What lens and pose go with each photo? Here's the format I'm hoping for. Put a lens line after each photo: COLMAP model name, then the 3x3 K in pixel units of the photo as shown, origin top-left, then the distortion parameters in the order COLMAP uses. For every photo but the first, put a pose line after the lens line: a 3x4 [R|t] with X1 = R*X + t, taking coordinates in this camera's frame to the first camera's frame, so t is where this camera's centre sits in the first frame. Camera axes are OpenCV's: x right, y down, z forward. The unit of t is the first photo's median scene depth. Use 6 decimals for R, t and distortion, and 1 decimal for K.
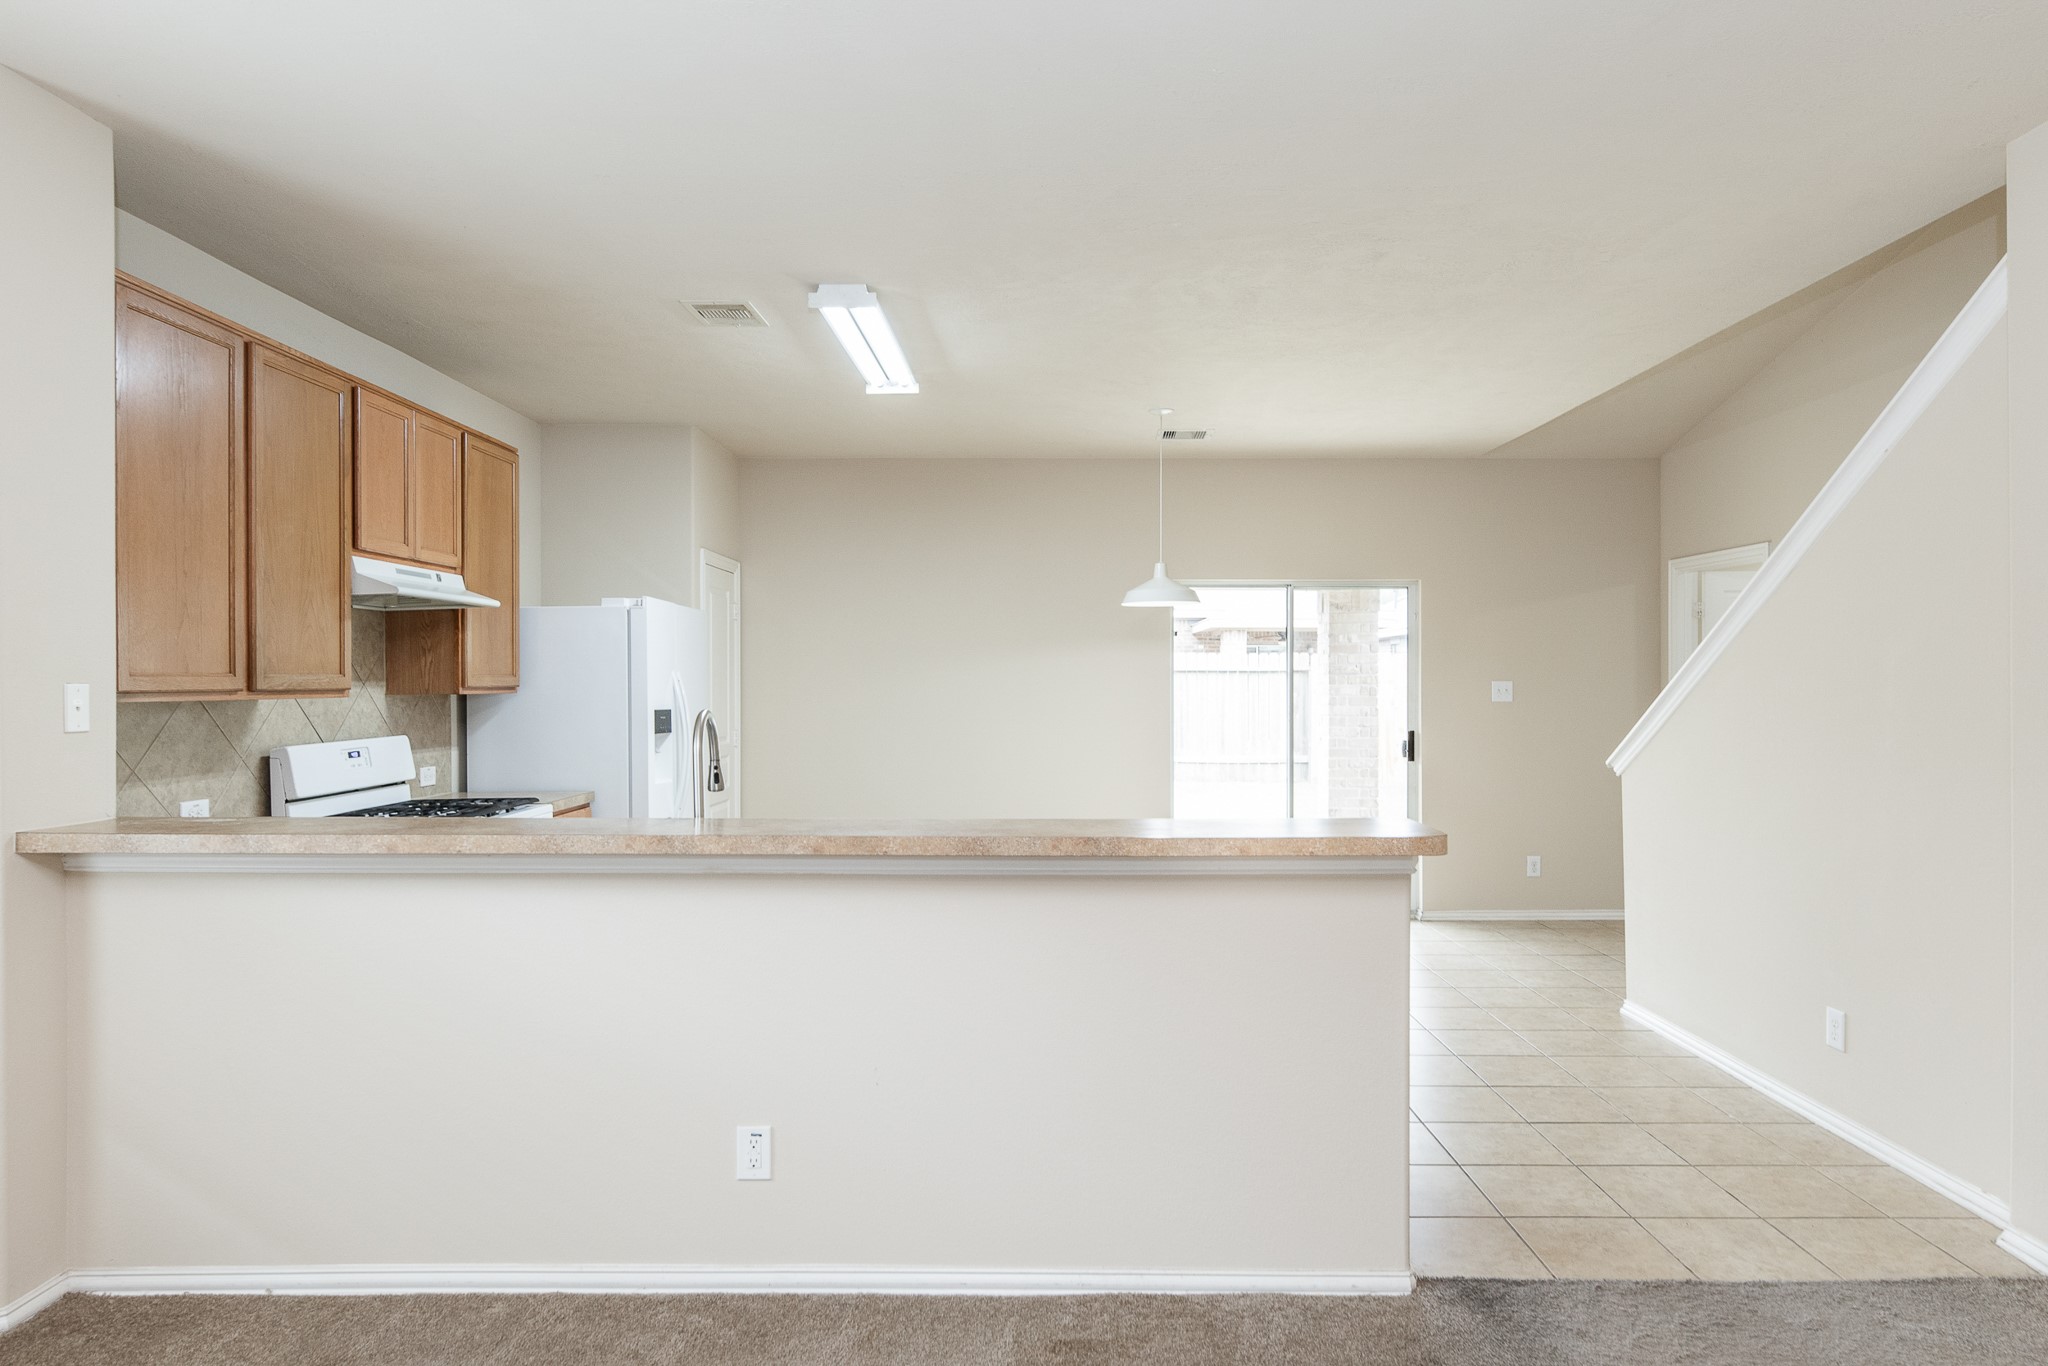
lens RADIAL K [[1195.6, 0, 1035.2], [0, 1195.6, 686.3], [0, 0, 1]] dist [-0.003758, -0.000954]
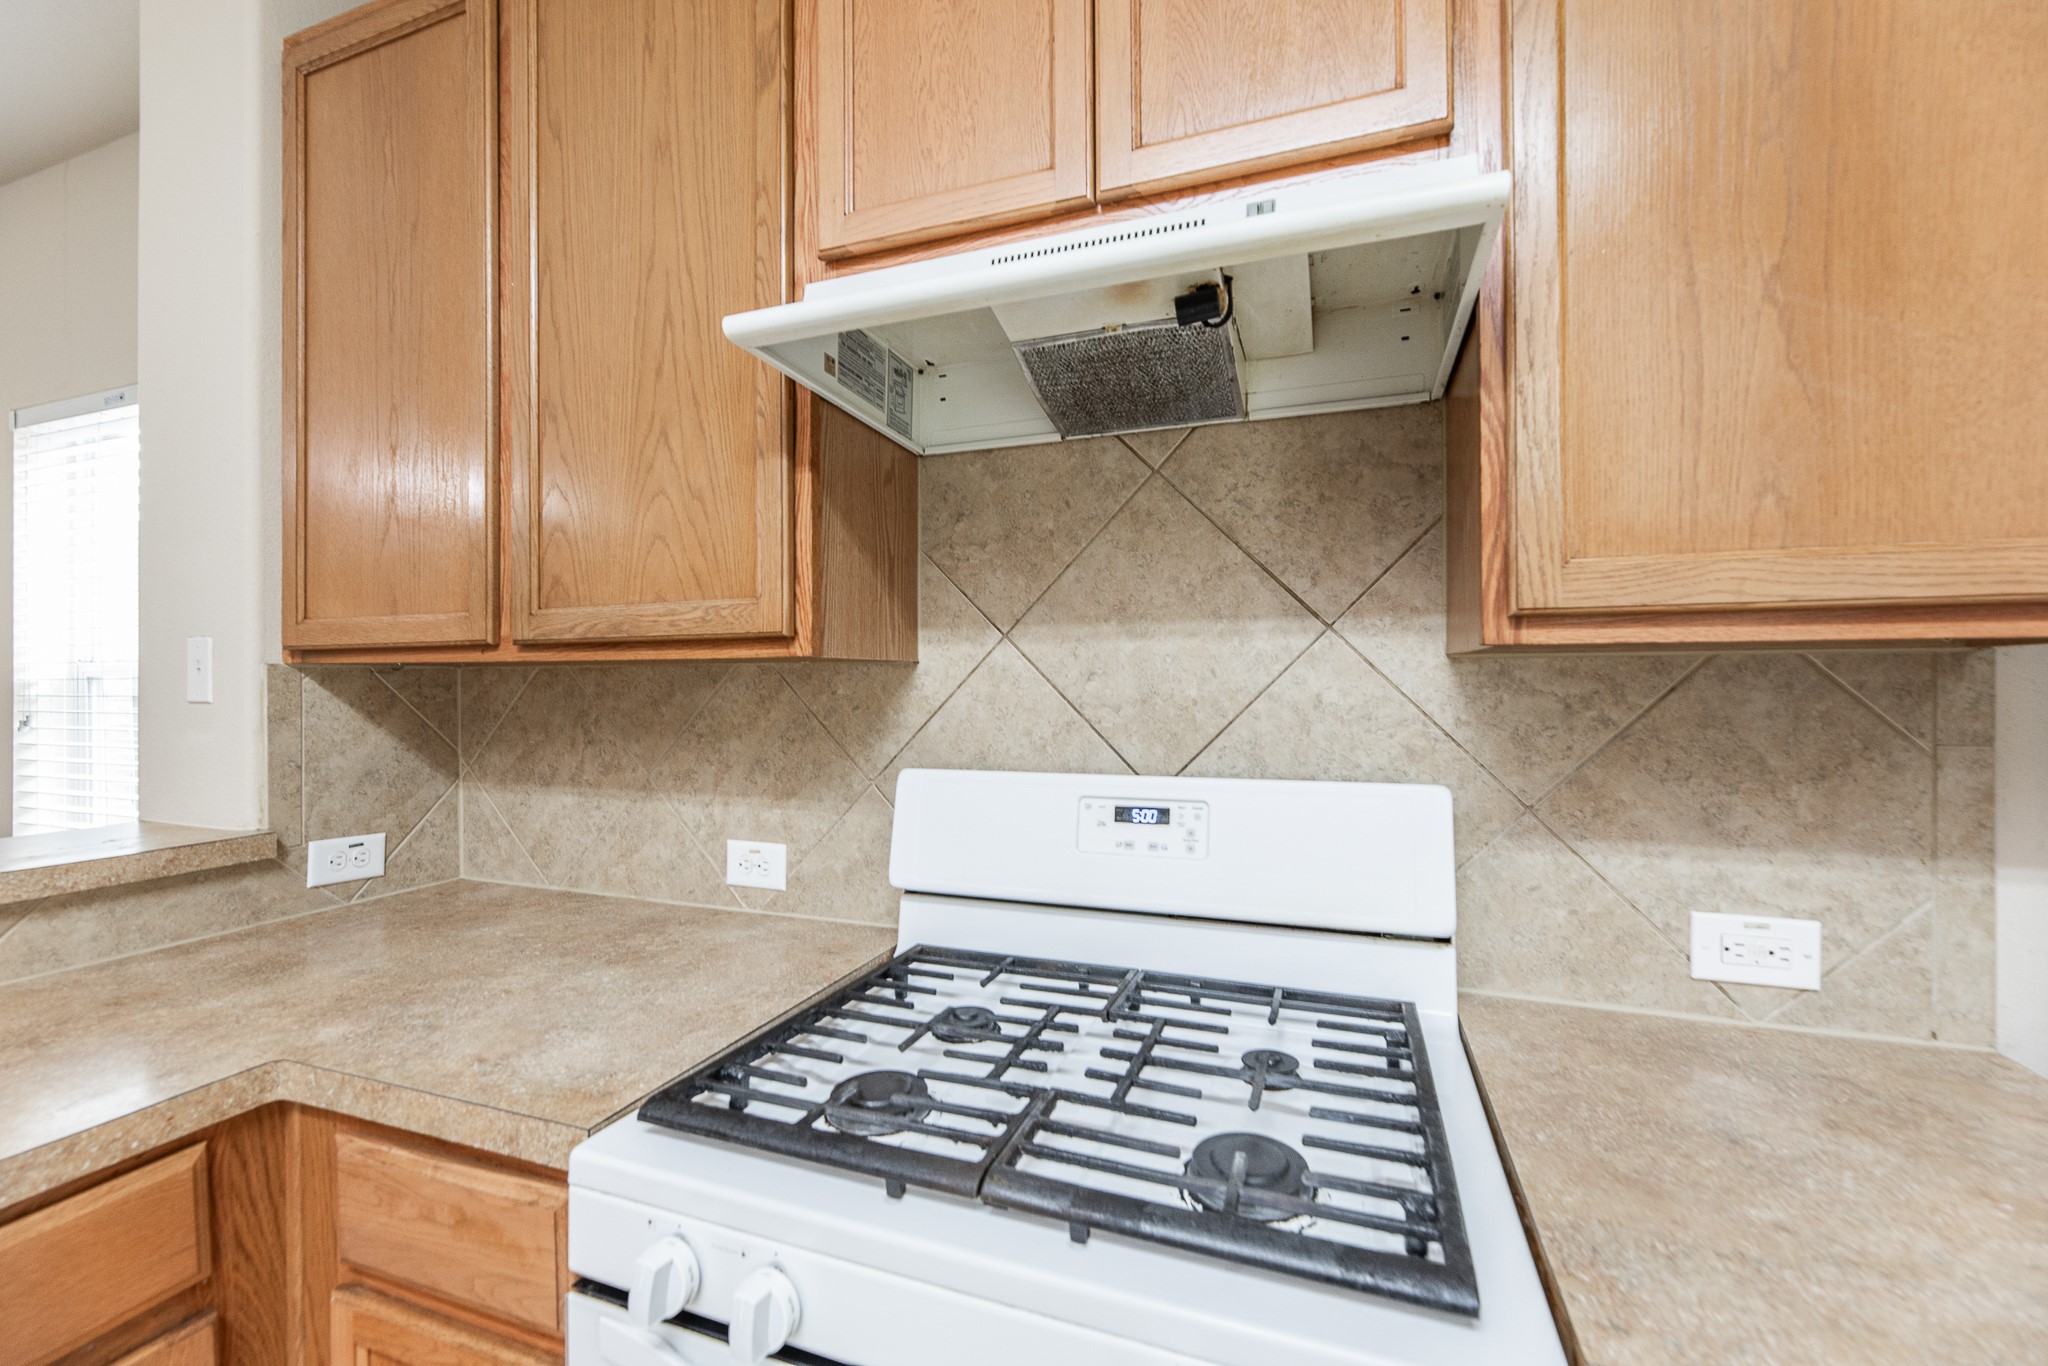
lens RADIAL K [[834.3, 0, 1038.3], [0, 834.3, 666.0], [0, 0, 1]] dist [-0.002683, -0.001018]
pose [[-0.338593, -0.009141, -0.940888, -0.325613], [0.000145, 0.999952, -0.009767, 0.013856], [0.940933, -0.003443, -0.338576, 1.089080]]
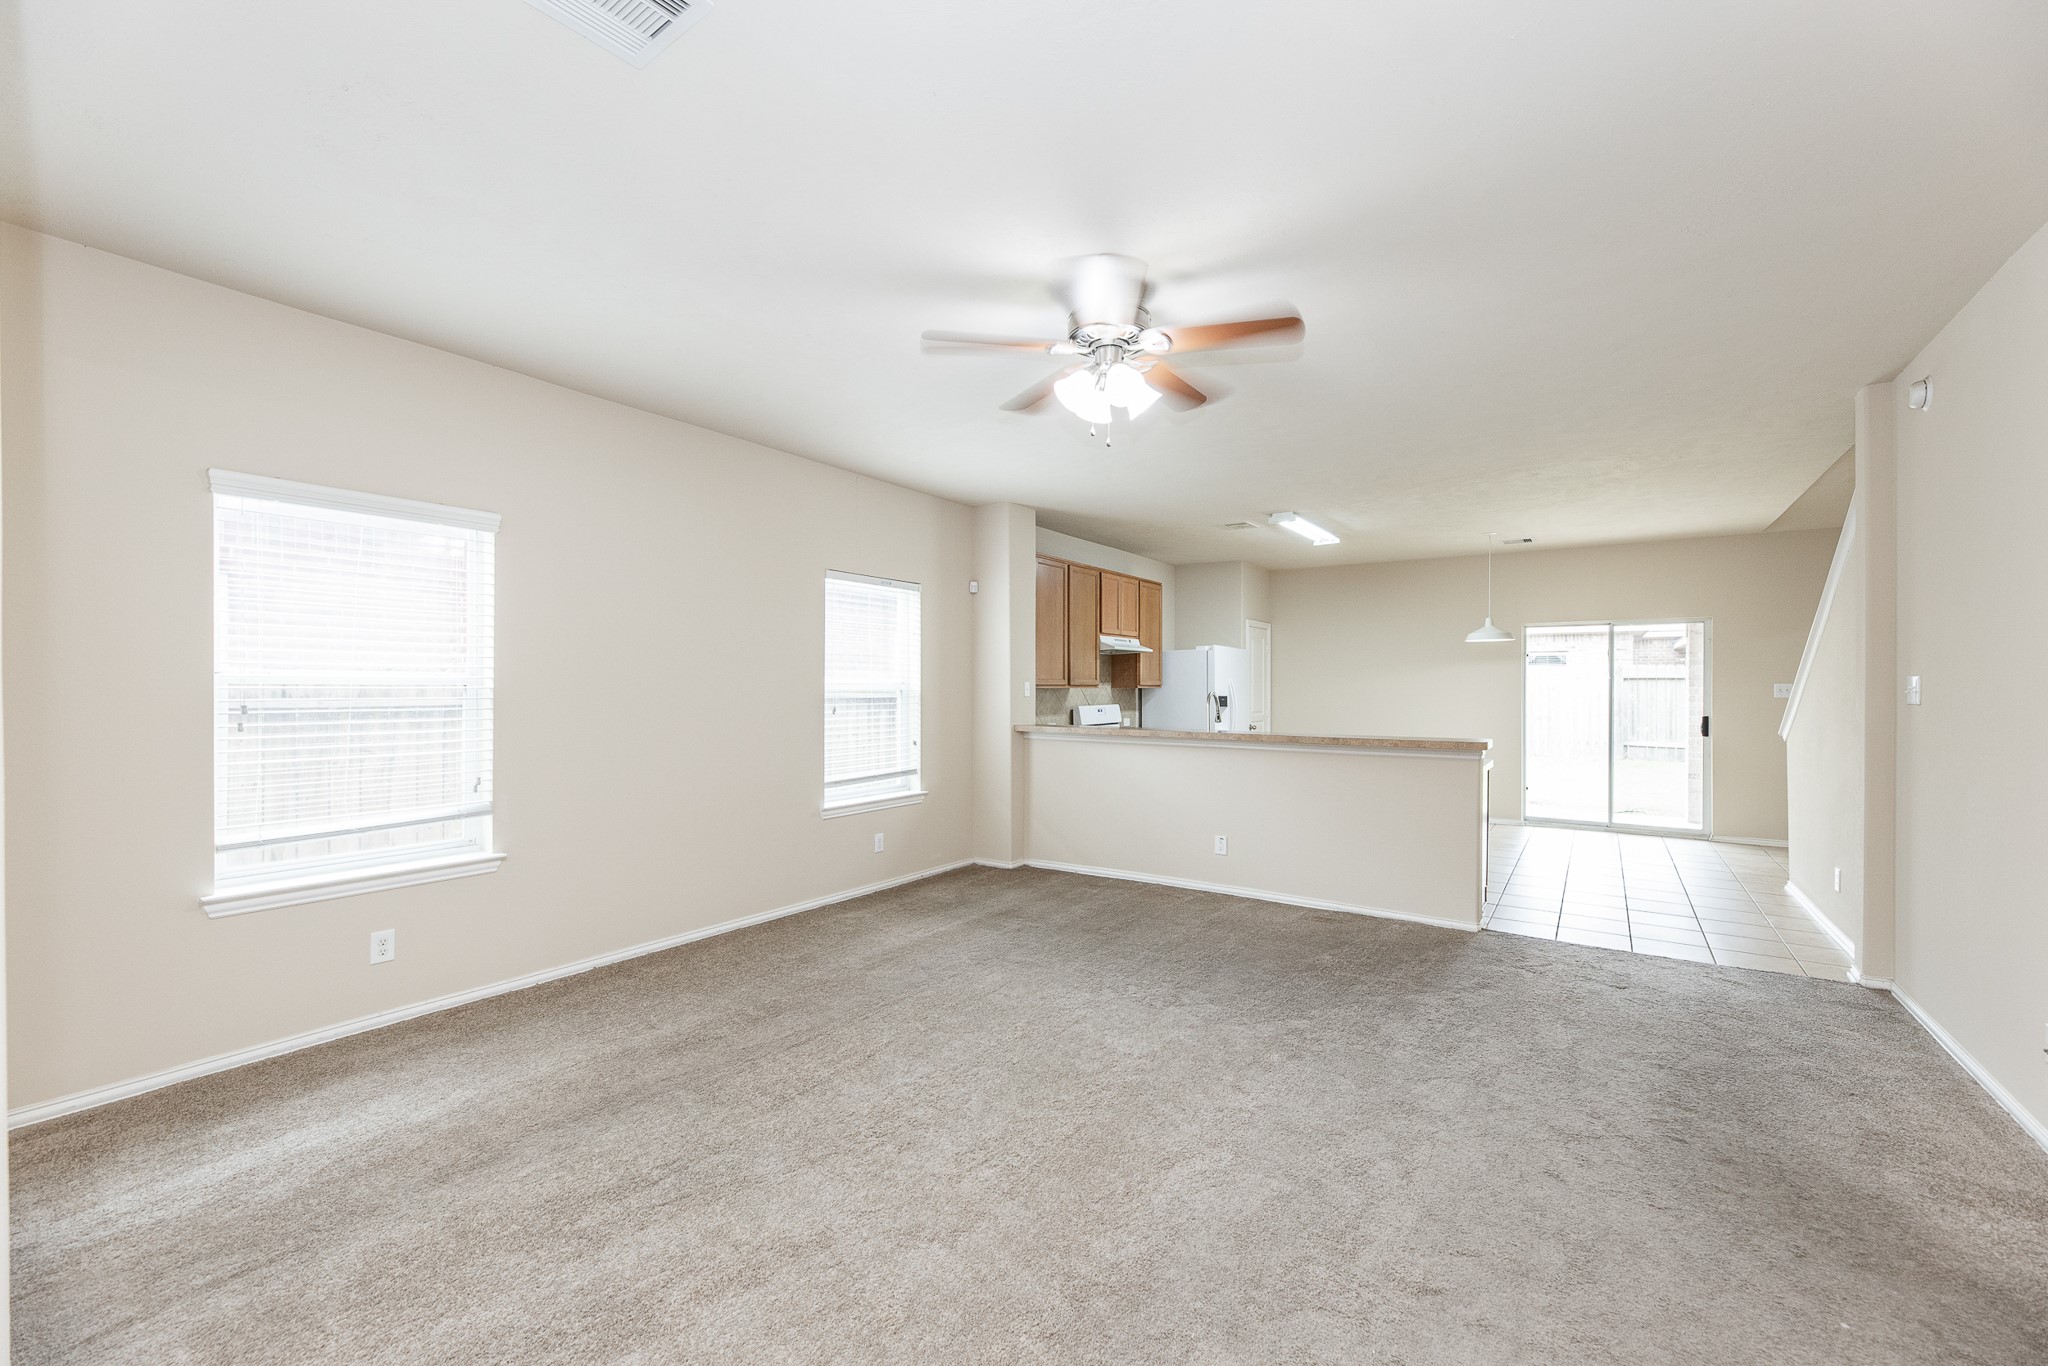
lens RADIAL K [[820.0, 0, 1039.5], [0, 820.0, 684.9], [0, 0, 1]] dist [-0.000953, -0.000160]
pose [[0.829064, 0.000614, -0.559153, 0.328457], [-0.004755, 0.999971, -0.005953, 0.012968], [0.559134, 0.007595, 0.829043, -0.572041]]
